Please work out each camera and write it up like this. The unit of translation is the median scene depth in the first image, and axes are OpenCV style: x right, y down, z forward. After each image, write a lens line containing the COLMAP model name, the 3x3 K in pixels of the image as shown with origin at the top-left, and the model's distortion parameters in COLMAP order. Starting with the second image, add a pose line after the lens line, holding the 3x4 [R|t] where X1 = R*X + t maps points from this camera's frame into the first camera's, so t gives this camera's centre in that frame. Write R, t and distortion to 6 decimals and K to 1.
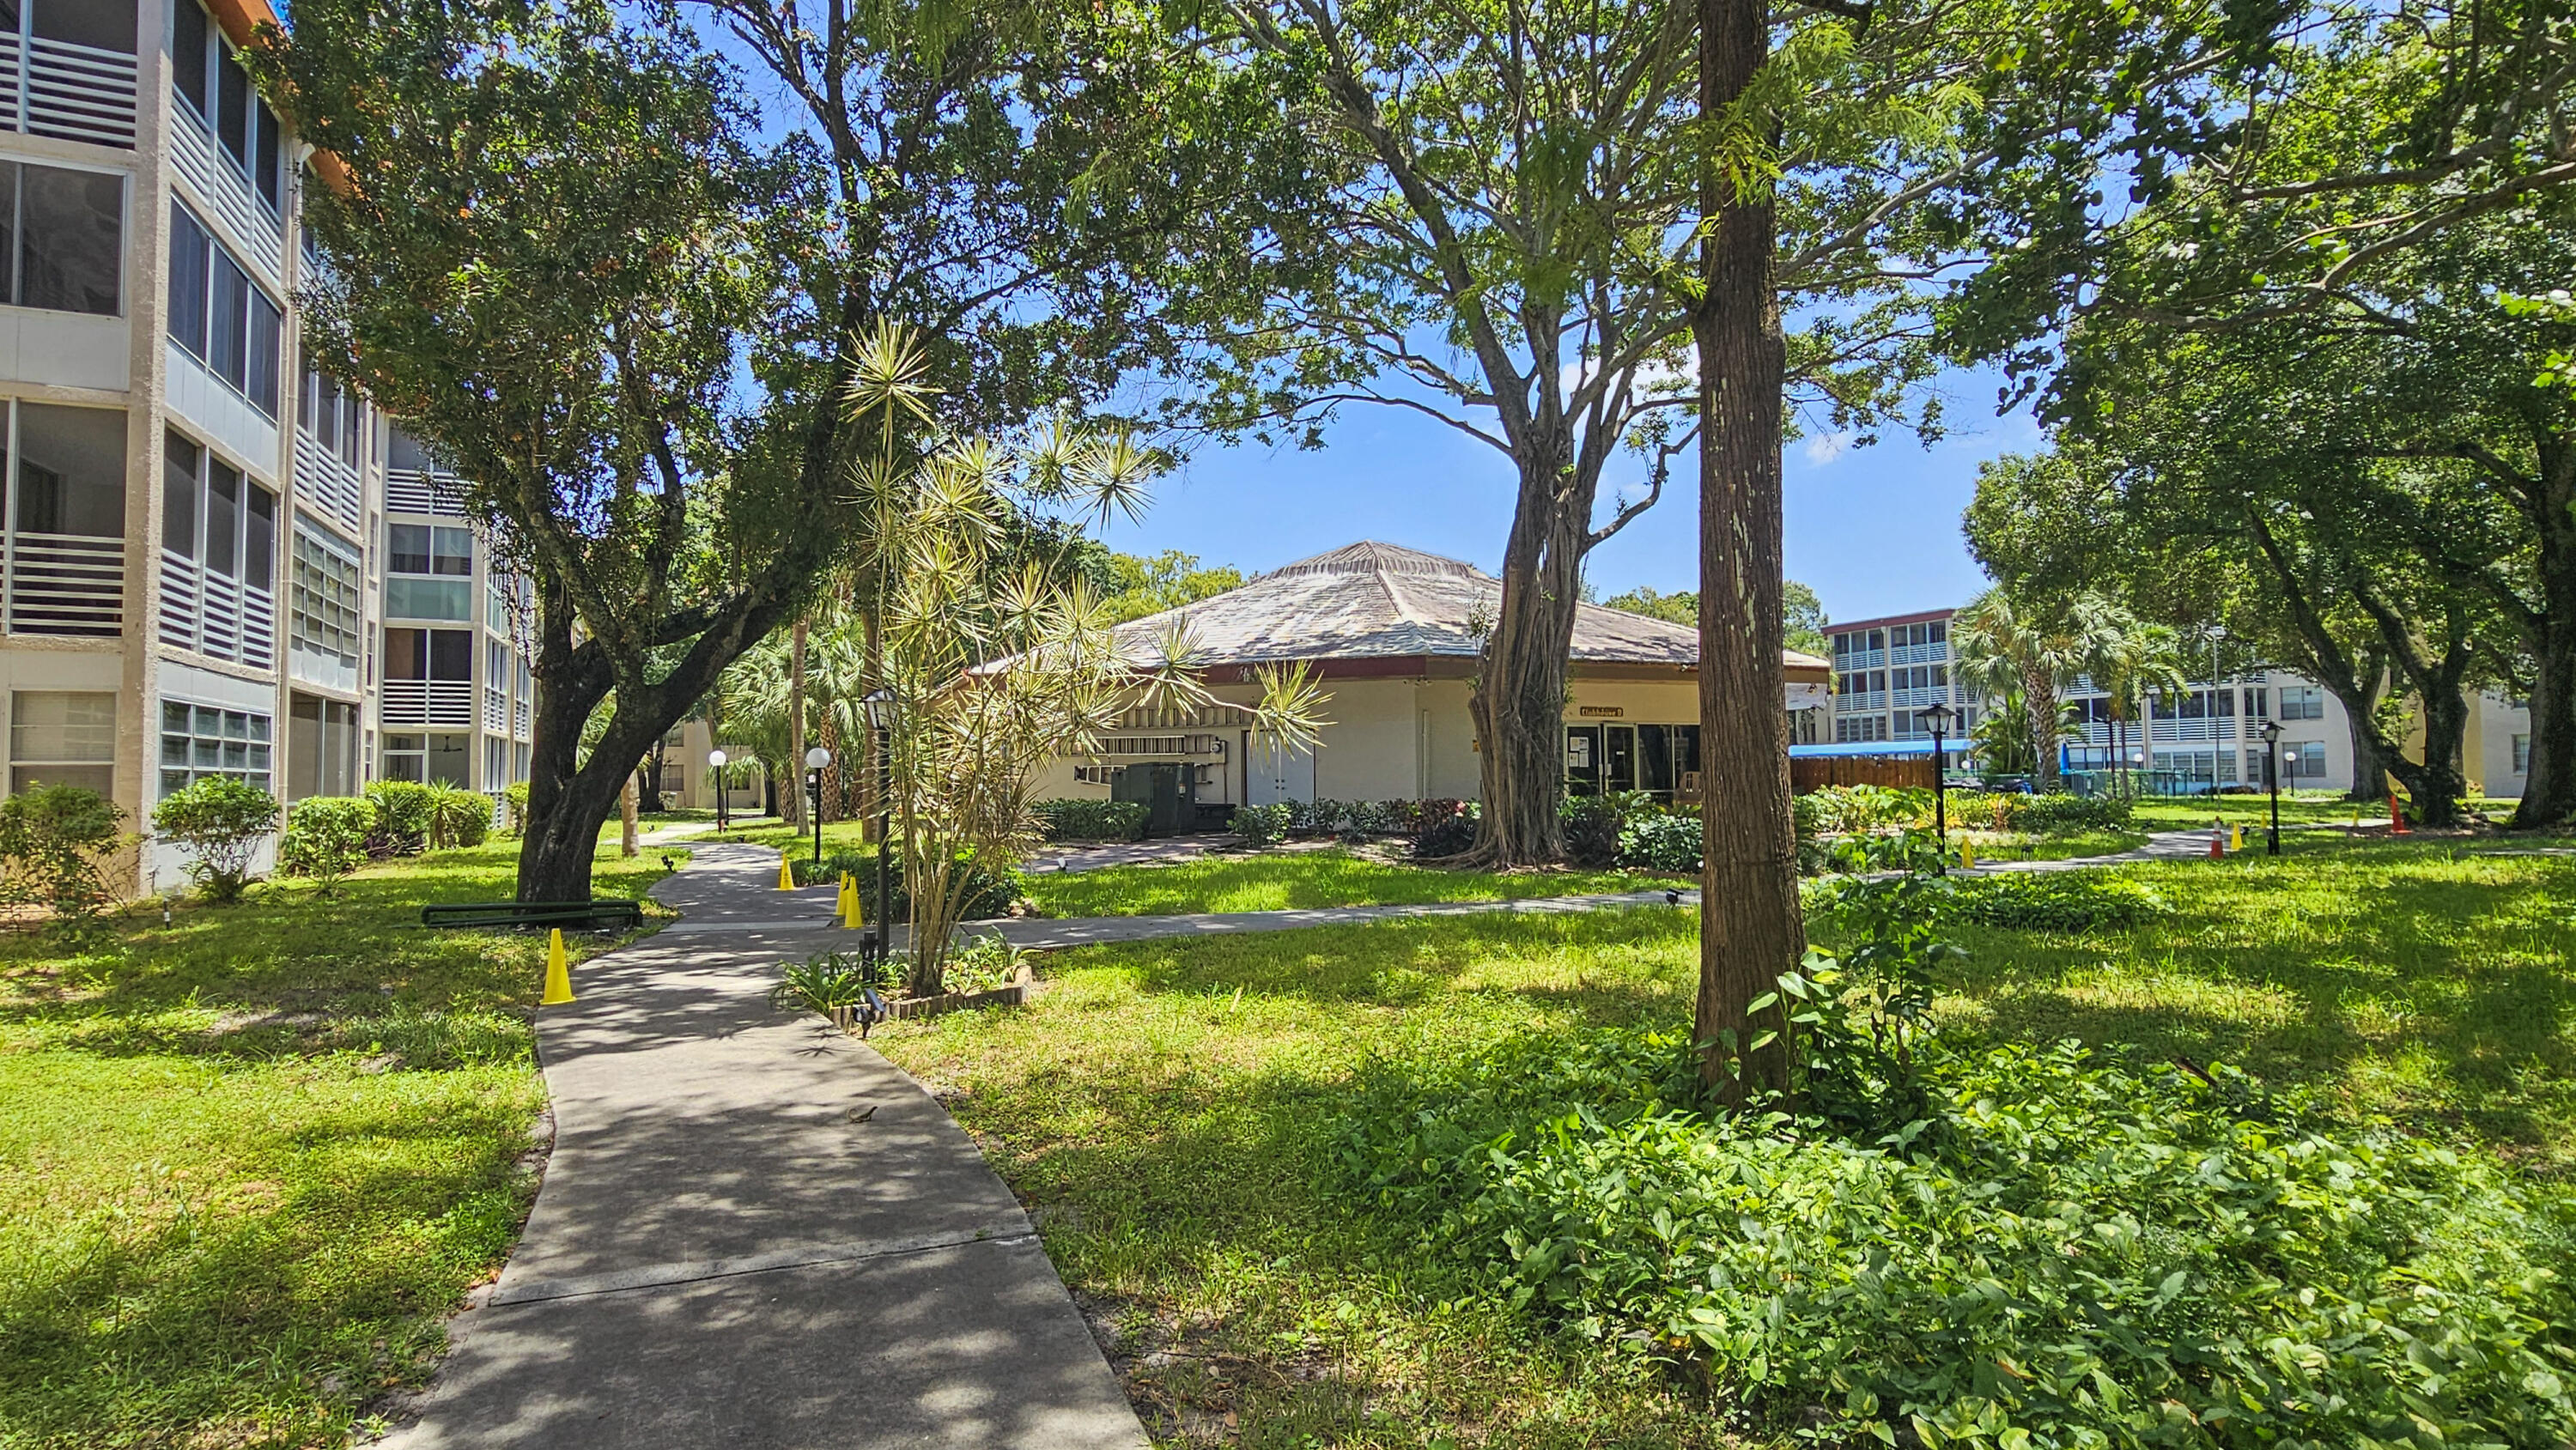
lens RADIAL K [[1261.6, 0, 1284.9], [0, 1261.6, 736.1], [0, 0, 1]] dist [-0.017900, 0.000029]
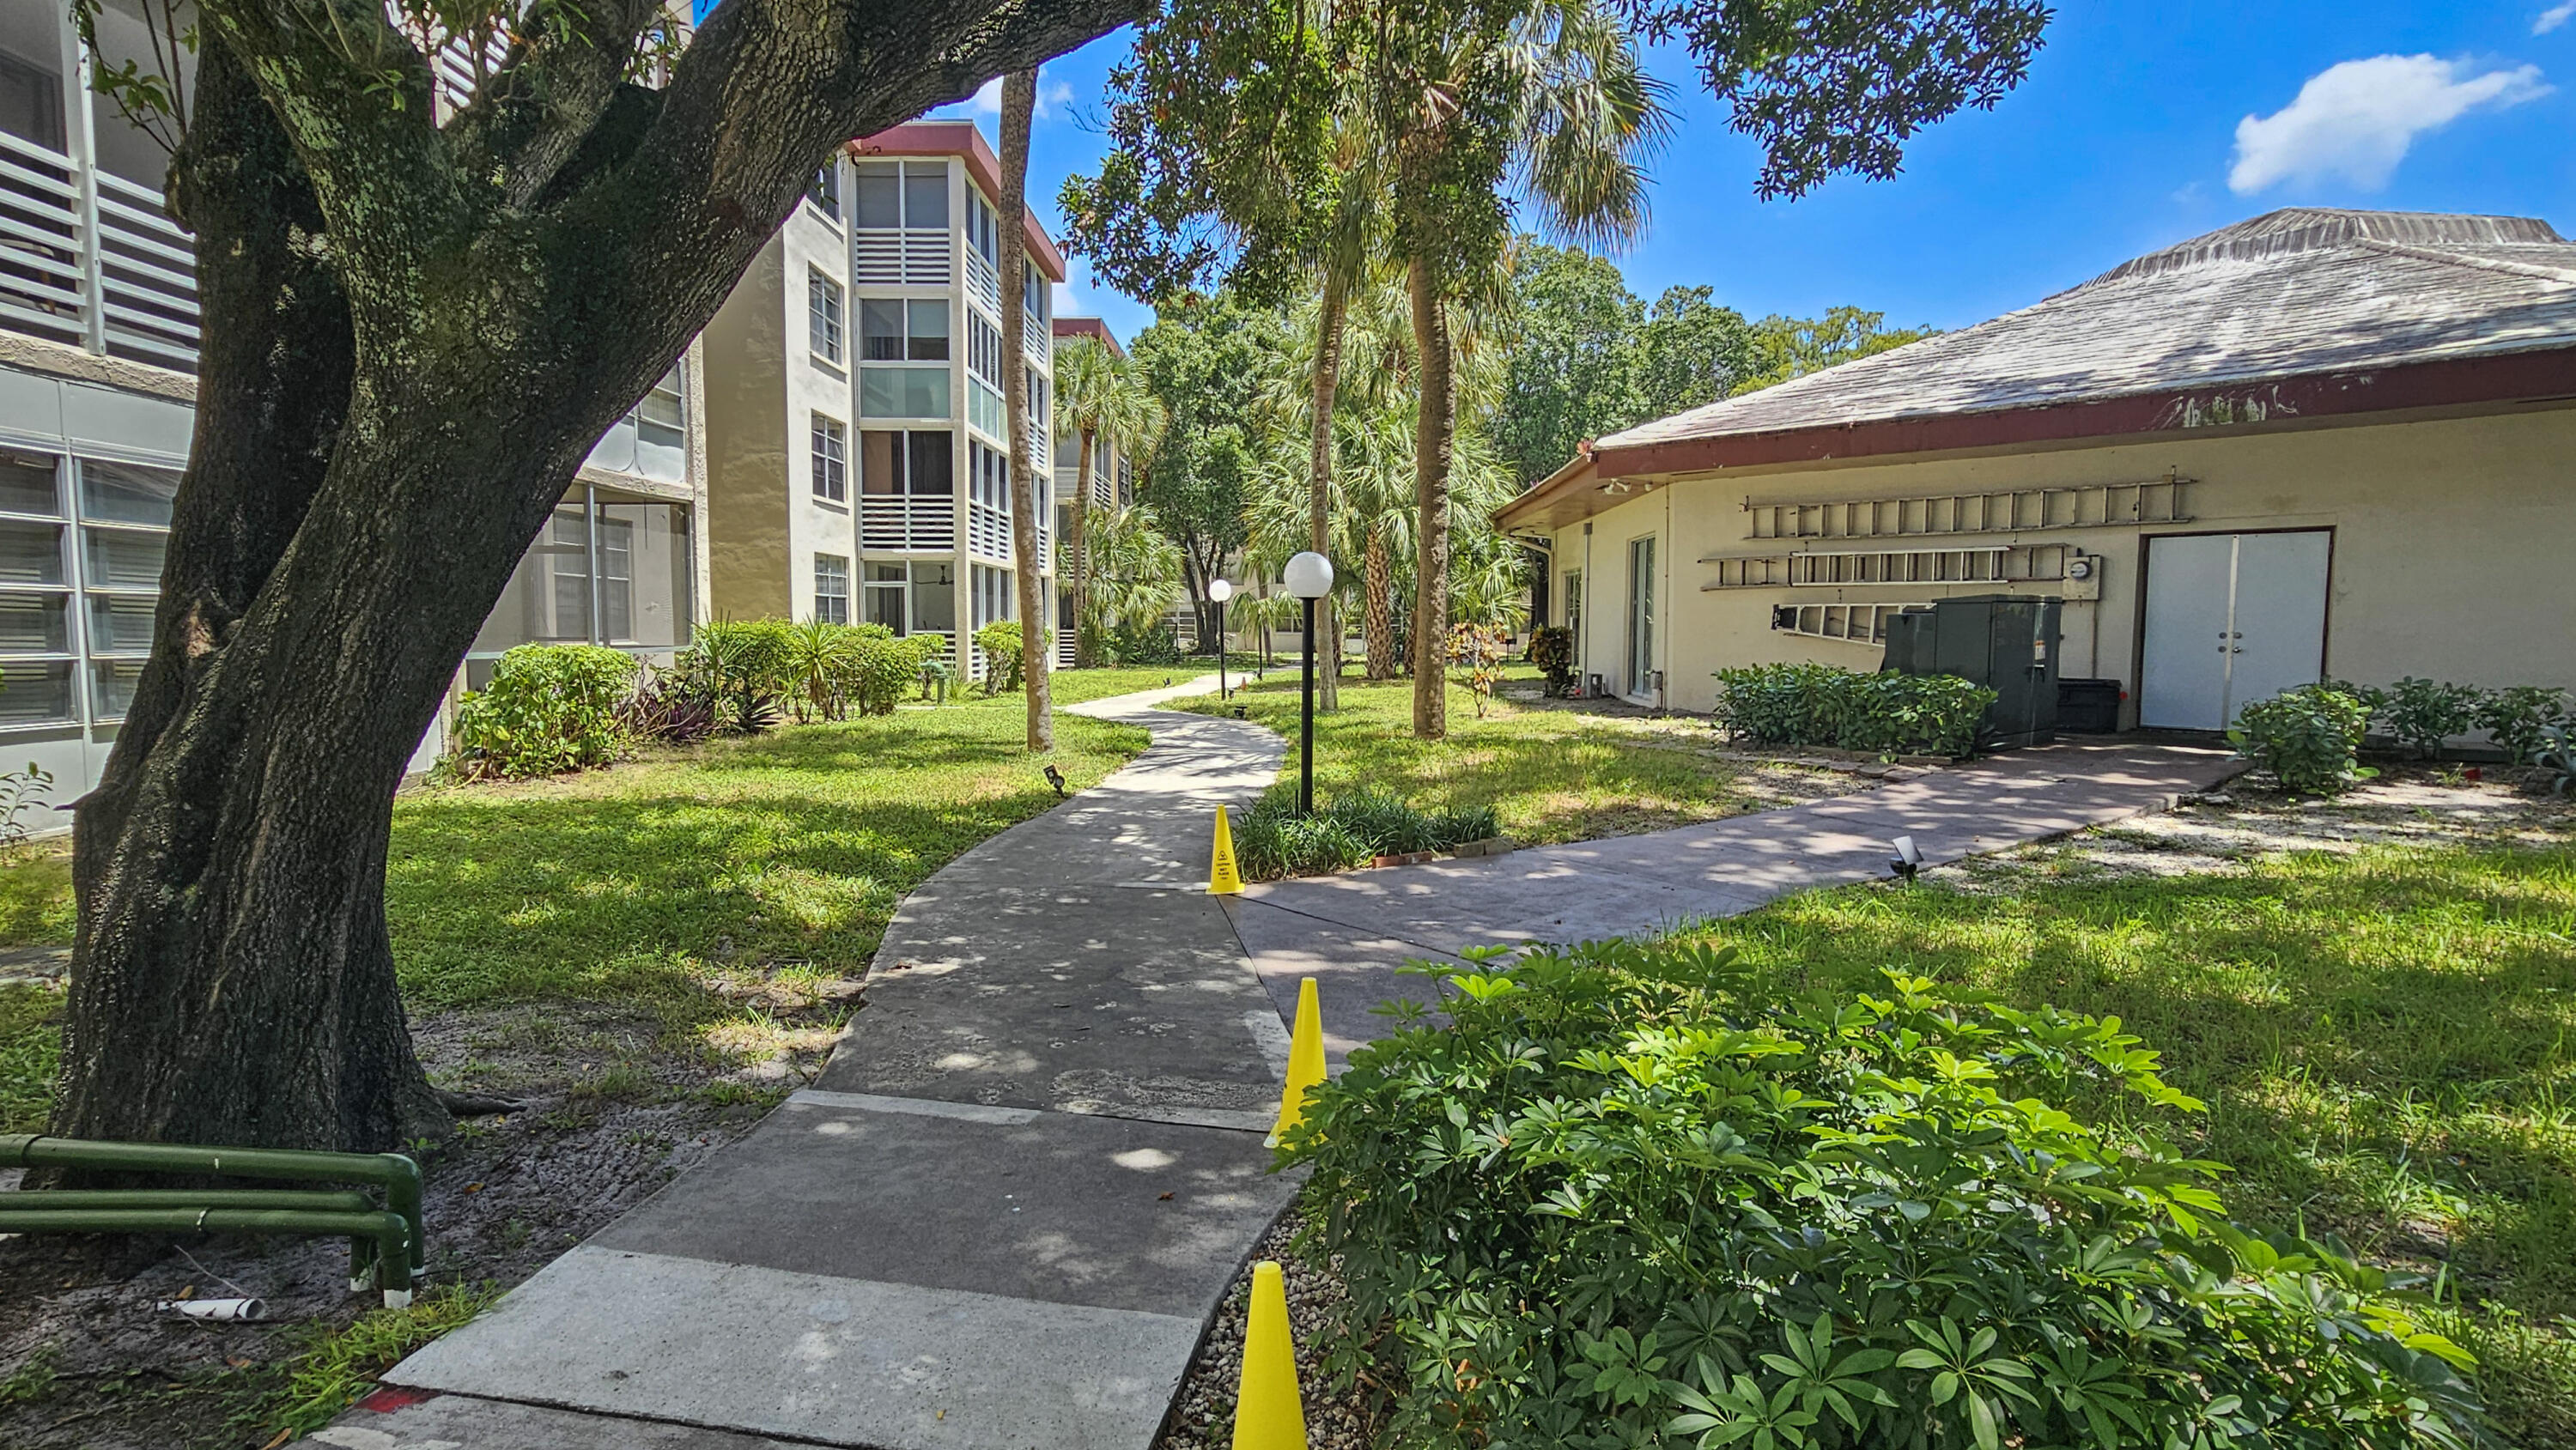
lens RADIAL K [[1261.6, 0, 1280.8], [0, 1261.6, 730.2], [0, 0, 1]] dist [-0.017900, 0.000029]
pose [[0.904675, 0.047523, -0.423444, -0.124426], [0.002760, 0.993087, 0.117350, 0.012880], [0.426093, -0.107333, 0.898290, 0.385542]]
